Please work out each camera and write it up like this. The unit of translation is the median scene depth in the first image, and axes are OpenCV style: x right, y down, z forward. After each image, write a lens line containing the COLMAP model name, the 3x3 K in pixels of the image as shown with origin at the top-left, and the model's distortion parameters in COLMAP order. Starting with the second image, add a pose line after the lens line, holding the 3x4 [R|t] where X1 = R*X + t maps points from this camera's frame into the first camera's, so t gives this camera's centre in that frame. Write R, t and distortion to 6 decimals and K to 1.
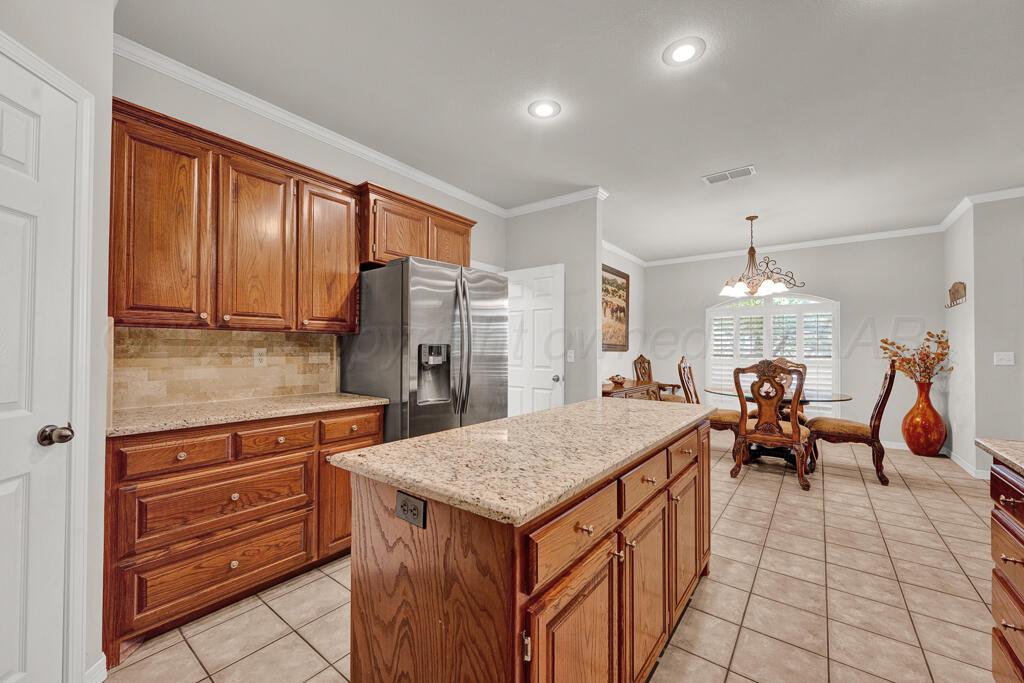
lens RADIAL K [[402.9, 0, 512.0], [0, 402.9, 341.5], [0, 0, 1]] dist [0.000103, 0.000071]
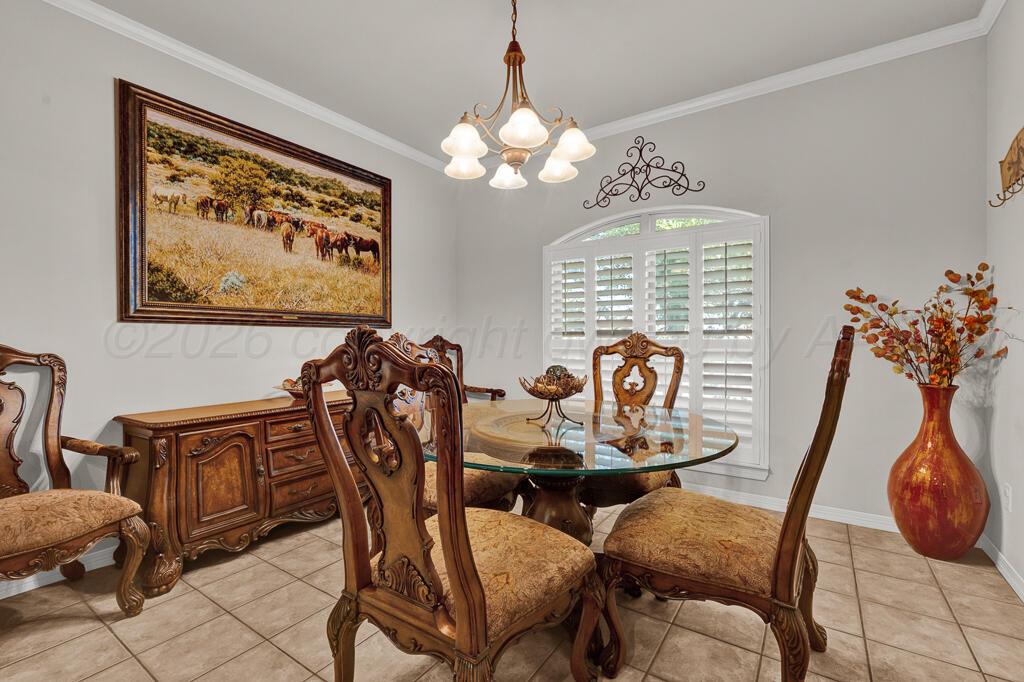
lens RADIAL K [[444.2, 0, 512.0], [0, 444.2, 341.0], [0, 0, 1]] dist [-0.000791, -0.000098]
pose [[0.999008, -0.012058, 0.042874, 0.543192], [0.010950, 0.999603, 0.025977, 0.035976], [-0.043171, -0.025482, 0.998743, 0.542198]]
